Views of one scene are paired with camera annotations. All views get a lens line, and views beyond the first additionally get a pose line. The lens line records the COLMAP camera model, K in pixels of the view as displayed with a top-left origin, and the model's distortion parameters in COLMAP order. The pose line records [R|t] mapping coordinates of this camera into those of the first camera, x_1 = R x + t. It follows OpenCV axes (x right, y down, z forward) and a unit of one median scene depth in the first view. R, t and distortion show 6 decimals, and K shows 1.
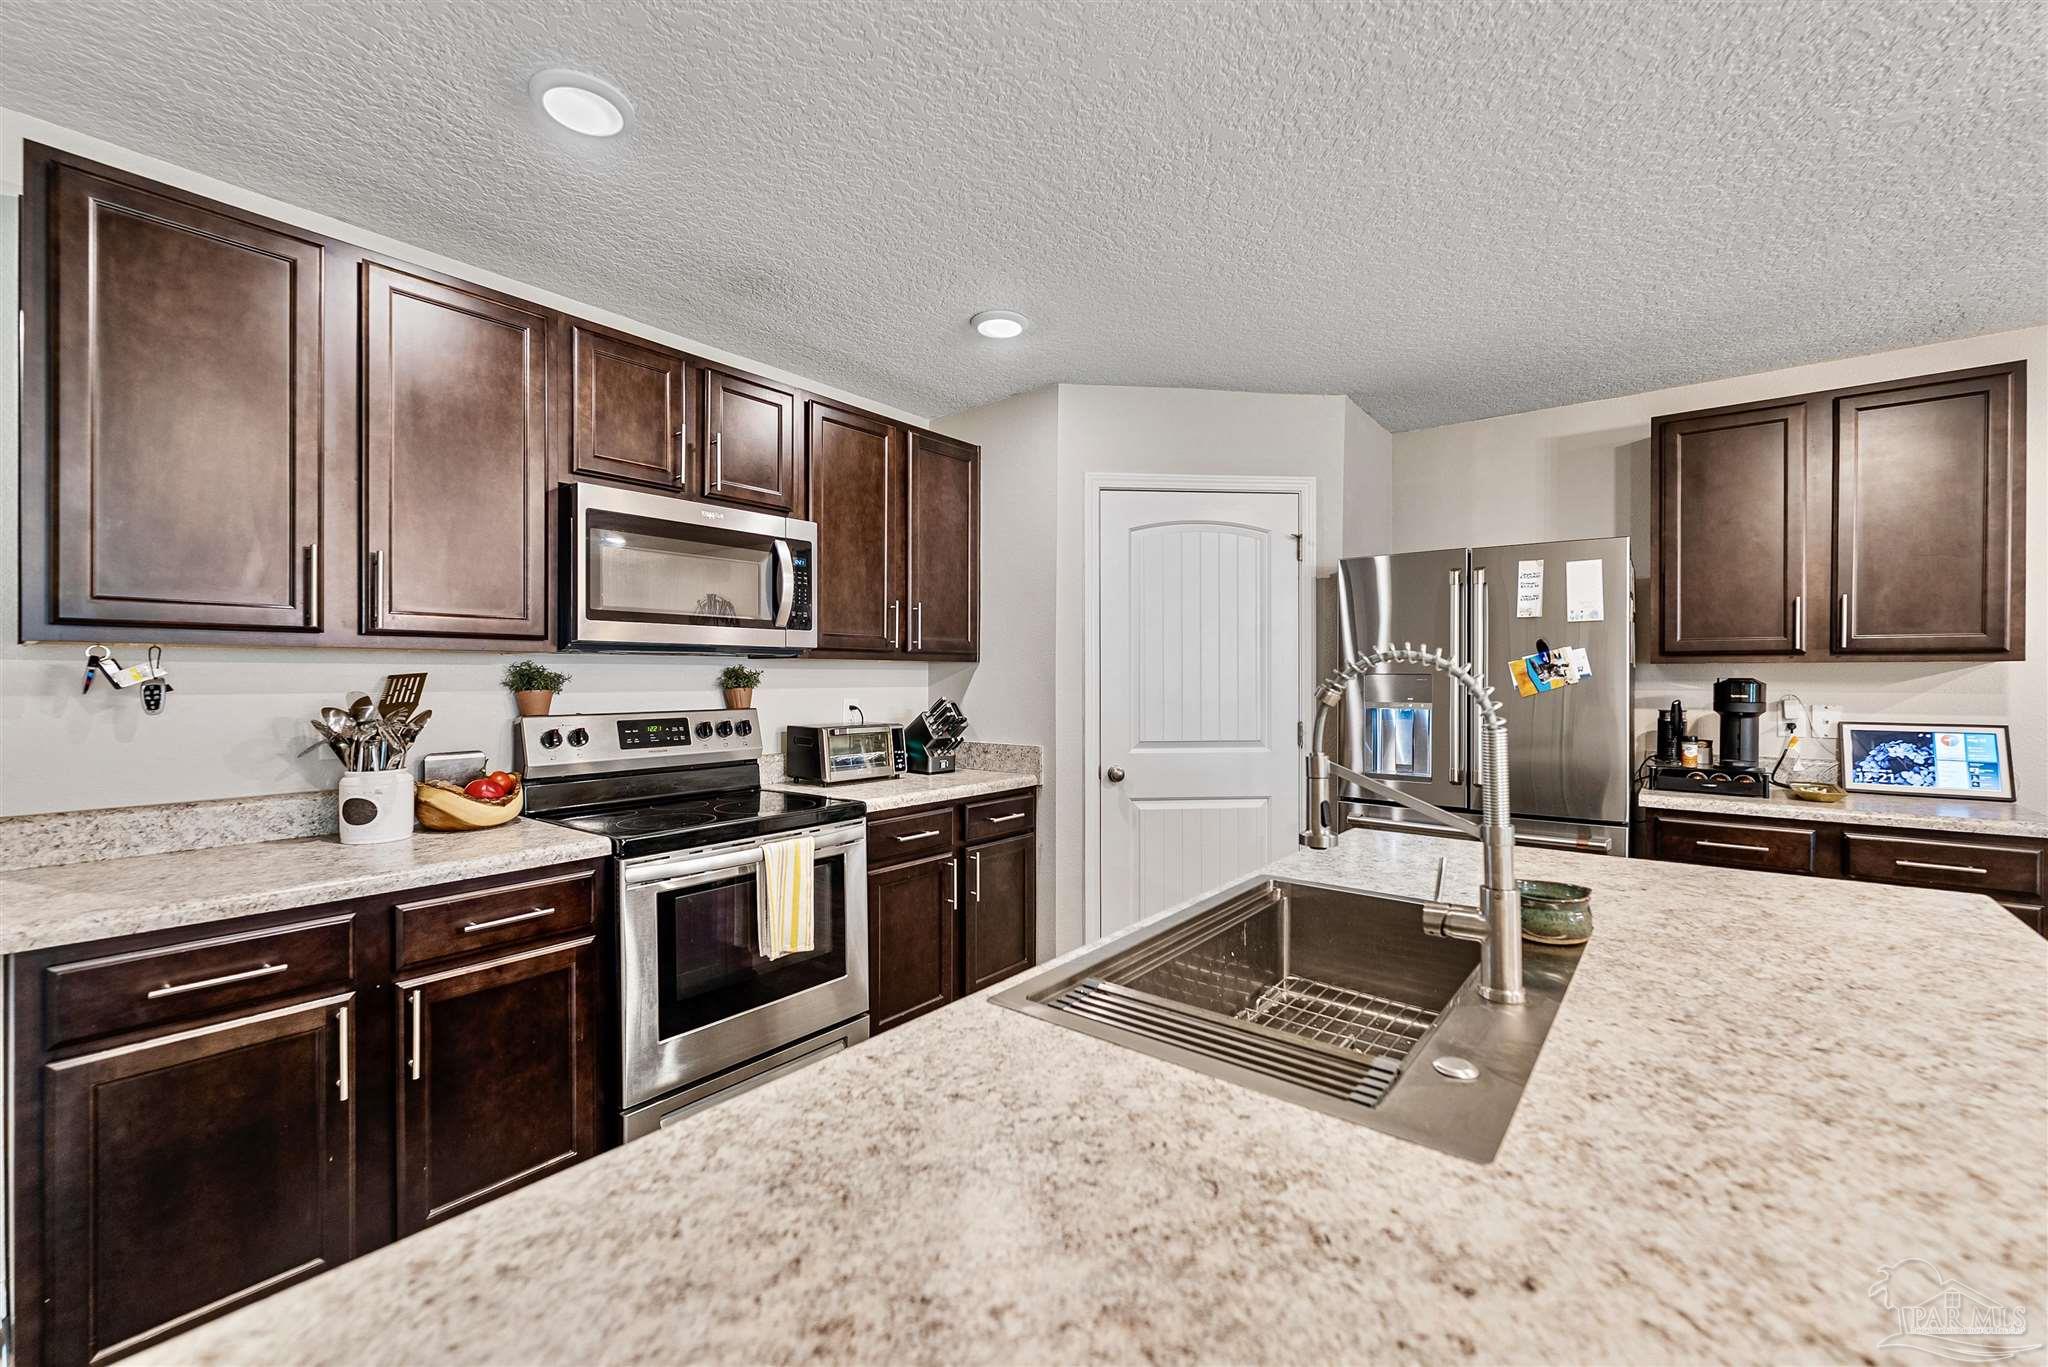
lens RADIAL K [[843.7, 0, 1028.6], [0, 843.7, 677.1], [0, 0, 1]] dist [-0.003220, -0.000281]
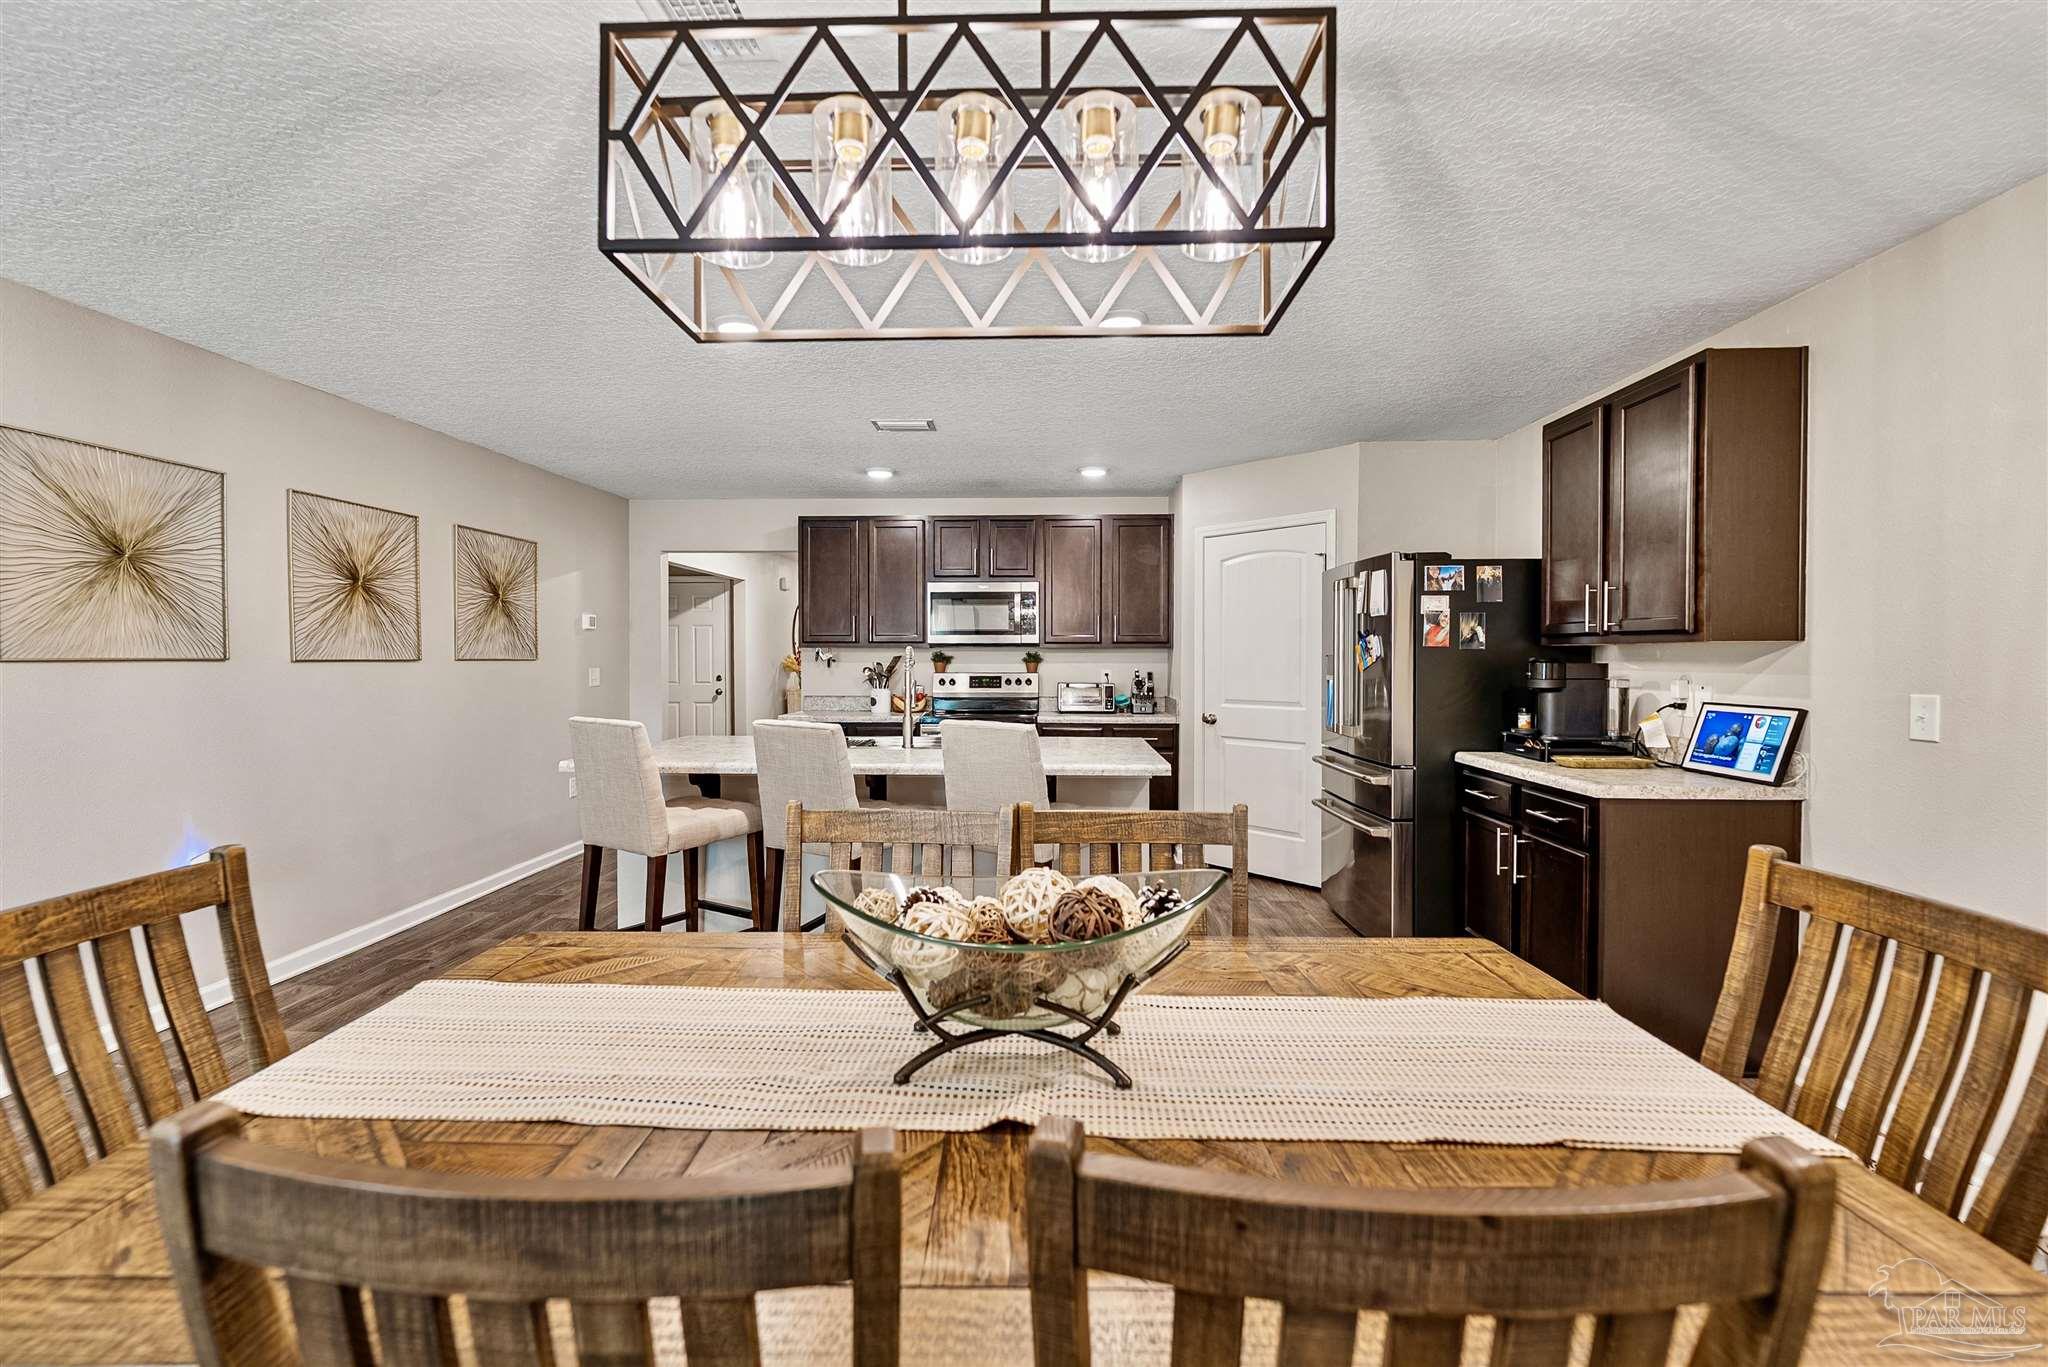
lens RADIAL K [[843.7, 0, 1025.9], [0, 843.7, 676.7], [0, 0, 1]] dist [-0.003220, -0.000281]
pose [[0.593732, 0.018552, -0.804449, 1.487205], [-0.000382, 0.999741, 0.022774, 0.000964], [0.804663, -0.013214, 0.593585, -0.268958]]
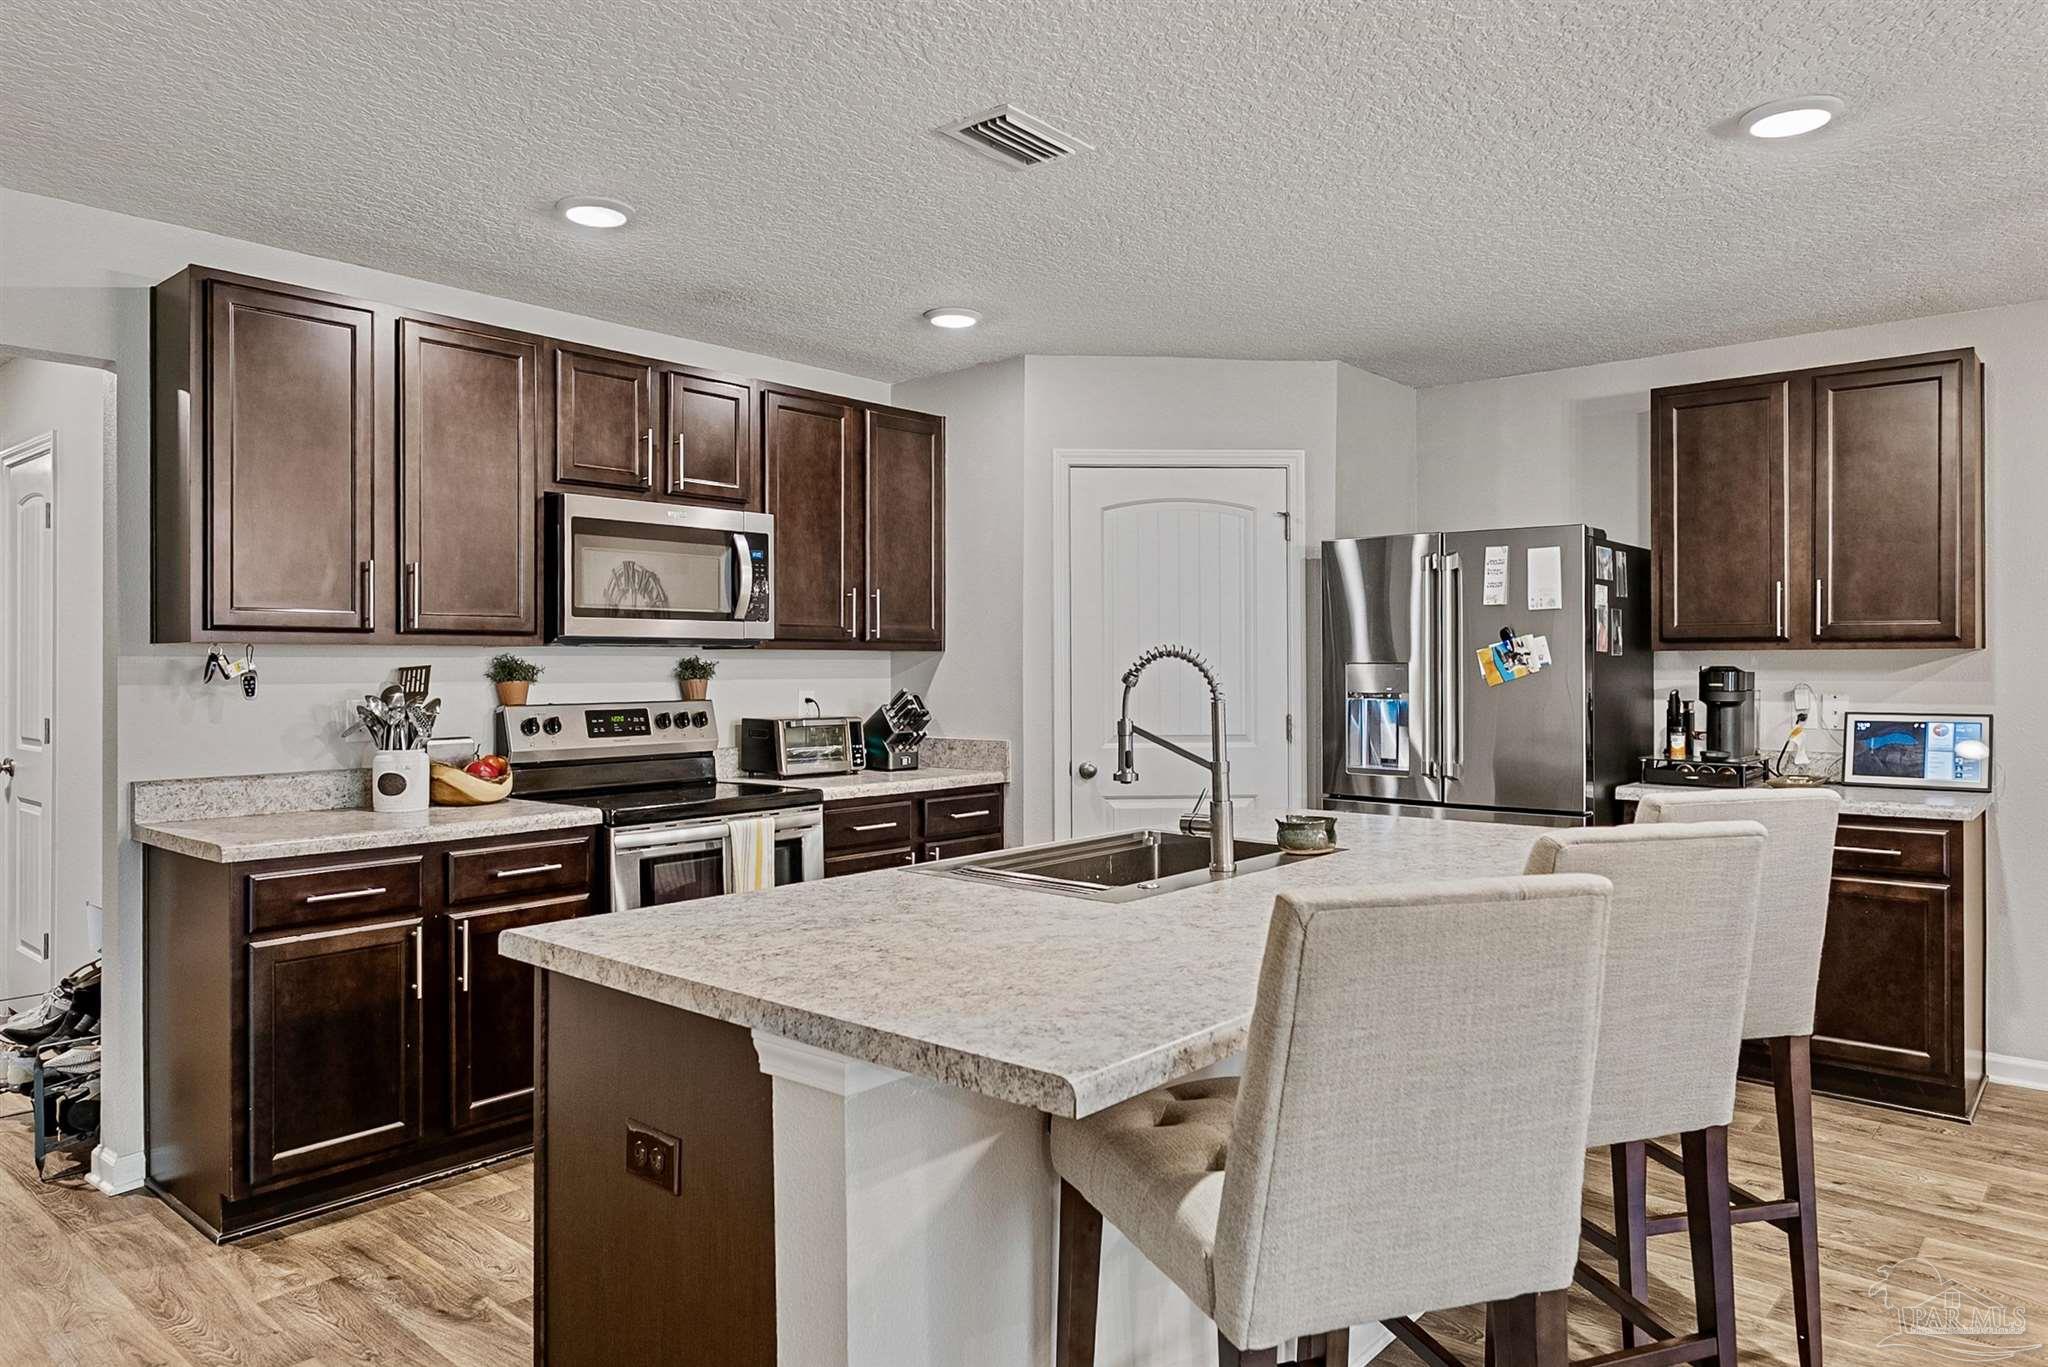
lens RADIAL K [[1319.5, 0, 1020.1], [0, 1319.5, 672.1], [0, 0, 1]] dist [-0.002459, 0.004742]
pose [[0.999142, -0.002840, -0.041318, 0.114710], [0.003011, 0.999987, 0.004059, -0.000537], [0.041306, -0.004180, 0.999138, -0.599278]]
